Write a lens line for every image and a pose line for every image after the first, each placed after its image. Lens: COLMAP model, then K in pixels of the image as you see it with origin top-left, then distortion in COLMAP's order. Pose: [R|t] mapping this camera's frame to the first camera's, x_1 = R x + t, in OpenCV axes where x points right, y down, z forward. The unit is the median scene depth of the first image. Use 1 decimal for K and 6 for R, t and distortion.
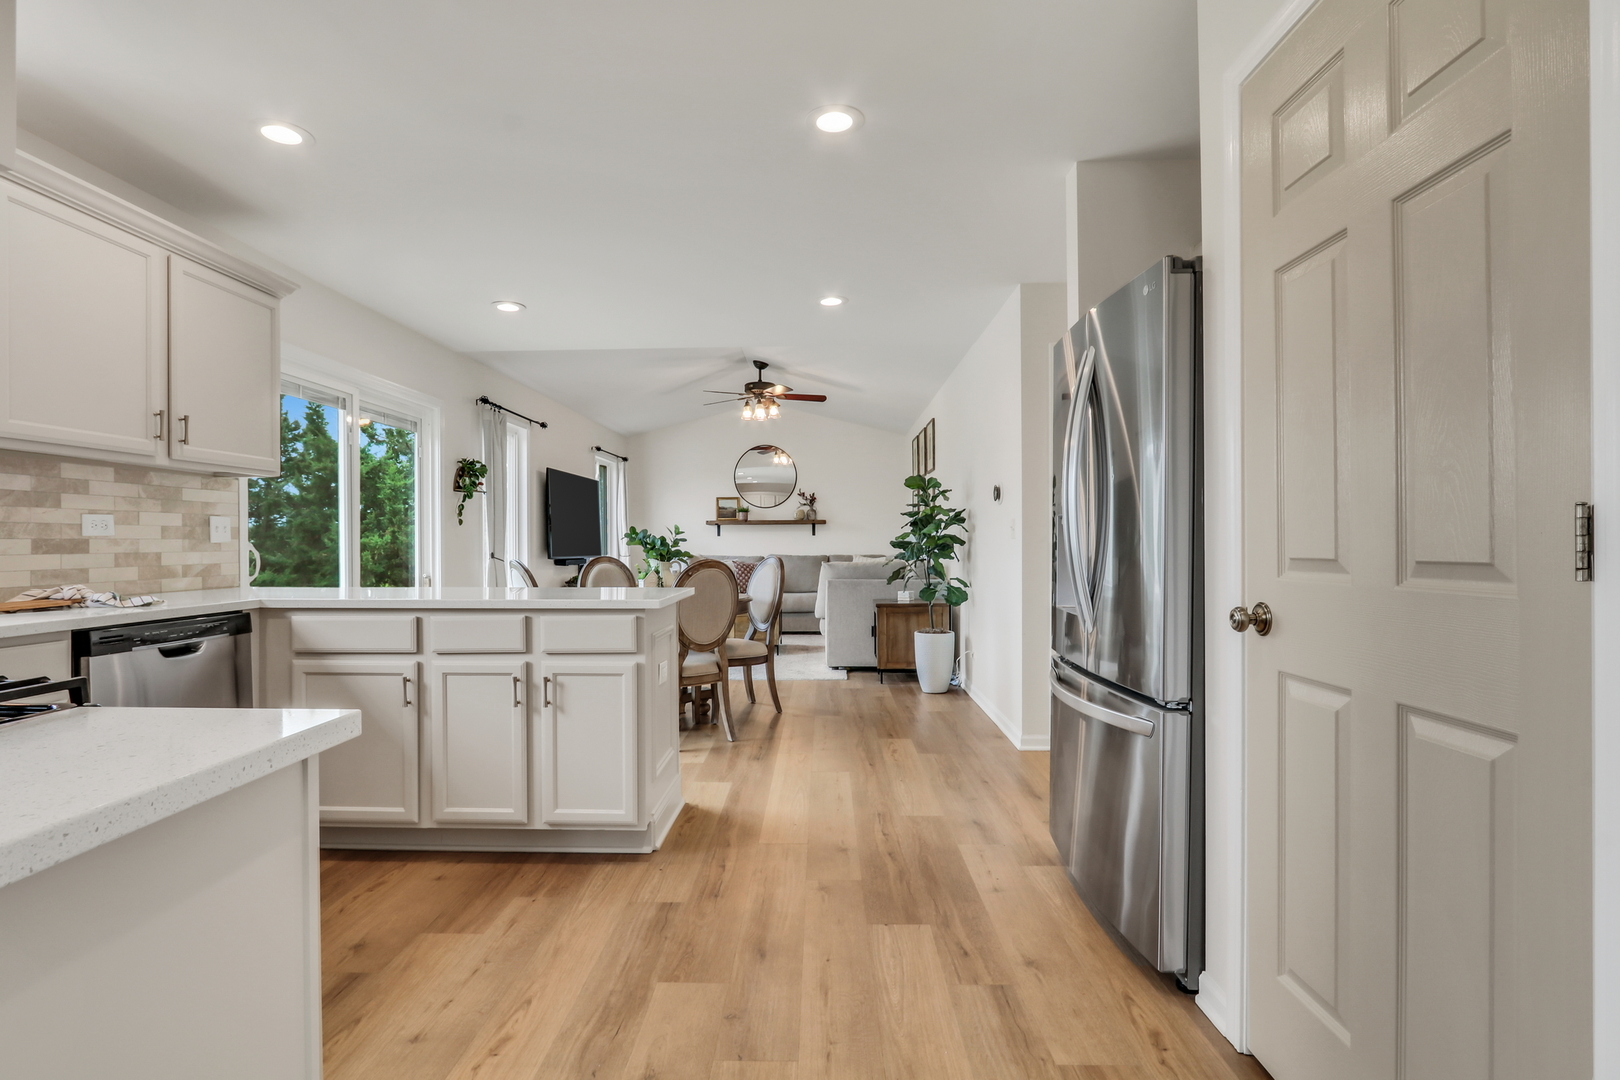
lens RADIAL K [[802.1, 0, 802.4], [0, 802.1, 548.1], [0, 0, 1]] dist [-0.002656, -0.000301]
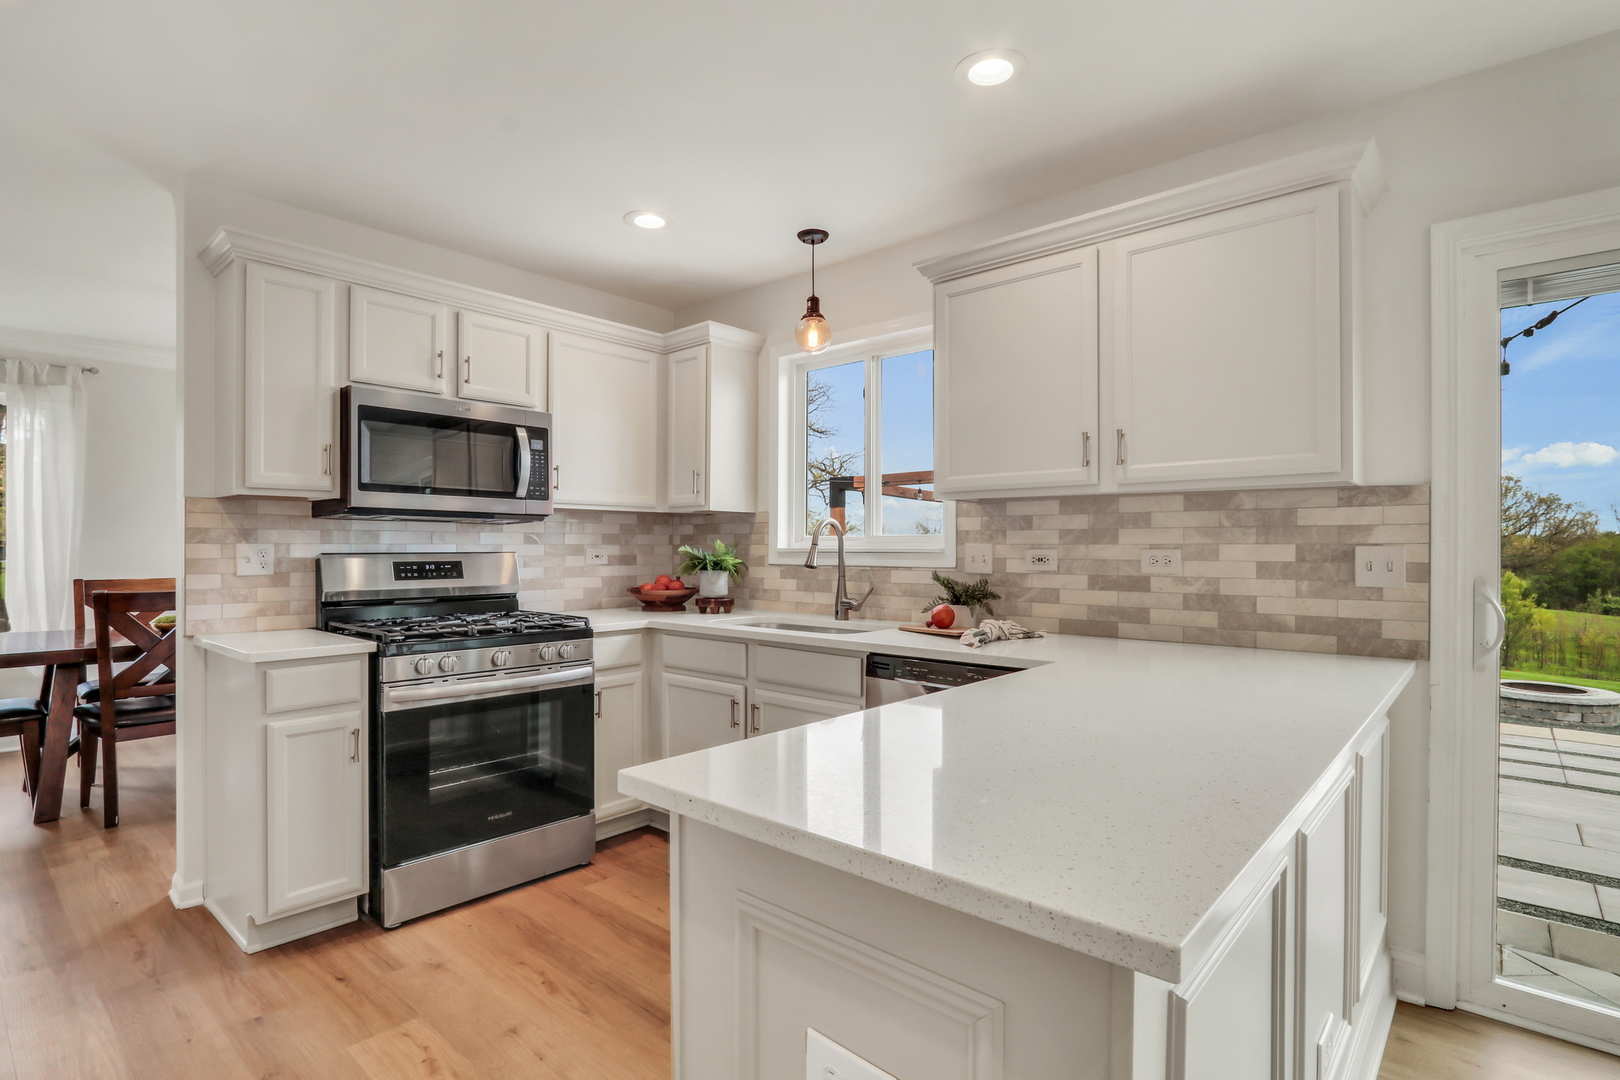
lens RADIAL K [[802.1, 0, 802.4], [0, 802.1, 548.1], [0, 0, 1]] dist [-0.002656, -0.000301]
pose [[-0.645817, 0.002272, -0.763489, 0.071424], [-0.006505, 0.999943, 0.008478, -0.049369], [0.763465, 0.010442, -0.645765, 1.299270]]
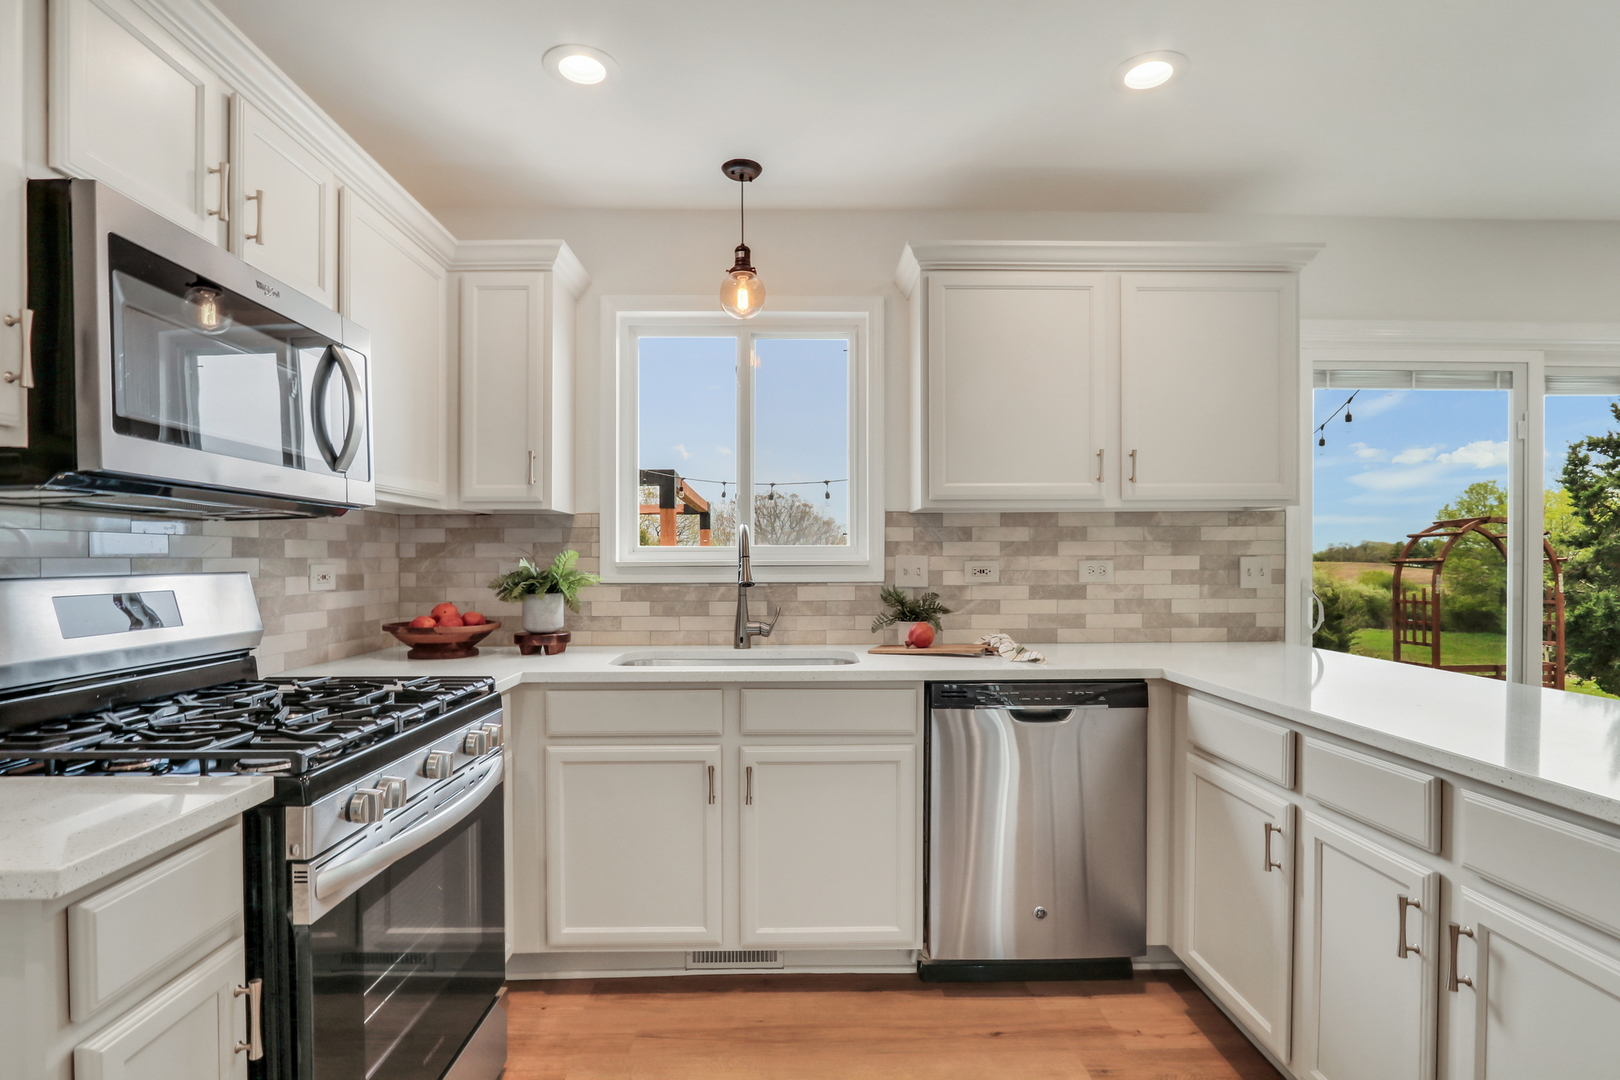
lens RADIAL K [[810.4, 0, 805.8], [0, 810.4, 567.8], [0, 0, 1]] dist [-0.002219, 0.000719]
pose [[0.050482, 0.013942, -0.998628, 0.116540], [-0.005436, 0.999892, 0.013685, -0.045418], [0.998710, 0.004738, 0.050553, 0.597215]]
